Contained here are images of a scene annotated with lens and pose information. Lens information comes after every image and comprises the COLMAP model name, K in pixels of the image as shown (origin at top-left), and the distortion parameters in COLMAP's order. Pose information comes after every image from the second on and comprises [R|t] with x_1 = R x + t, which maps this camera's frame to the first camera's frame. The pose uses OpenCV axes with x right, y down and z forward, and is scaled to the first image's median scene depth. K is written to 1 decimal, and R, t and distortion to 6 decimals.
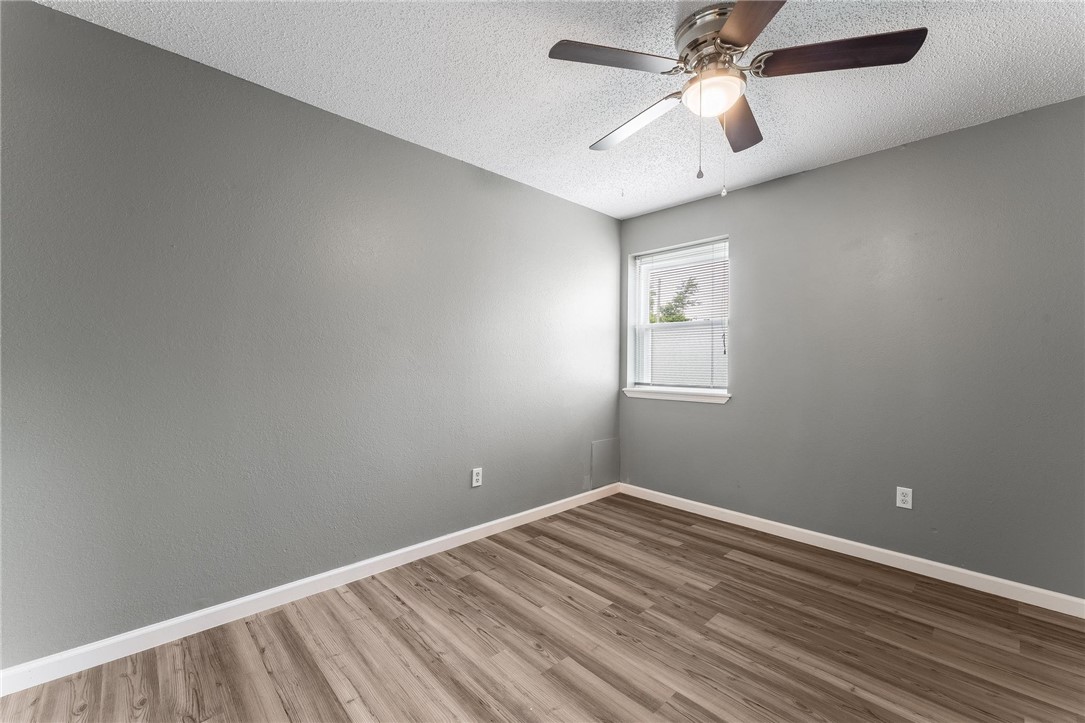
lens RADIAL K [[439.7, 0, 544.0], [0, 439.7, 363.3], [0, 0, 1]] dist [0.000554, -0.000174]
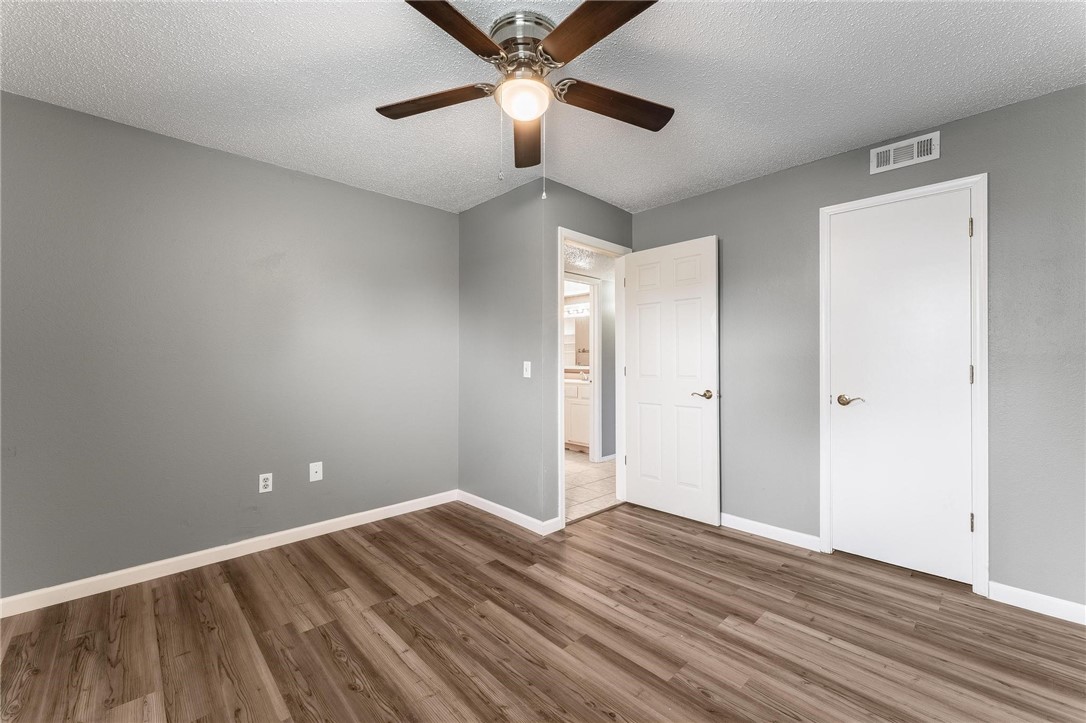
lens RADIAL K [[440.1, 0, 543.0], [0, 440.1, 360.8], [0, 0, 1]] dist [0.000554, -0.000174]
pose [[-0.999957, -0.007363, -0.005666, 0.341540], [-0.007406, 0.999944, 0.007577, -0.013034], [0.005610, 0.007618, -0.999955, 2.006671]]
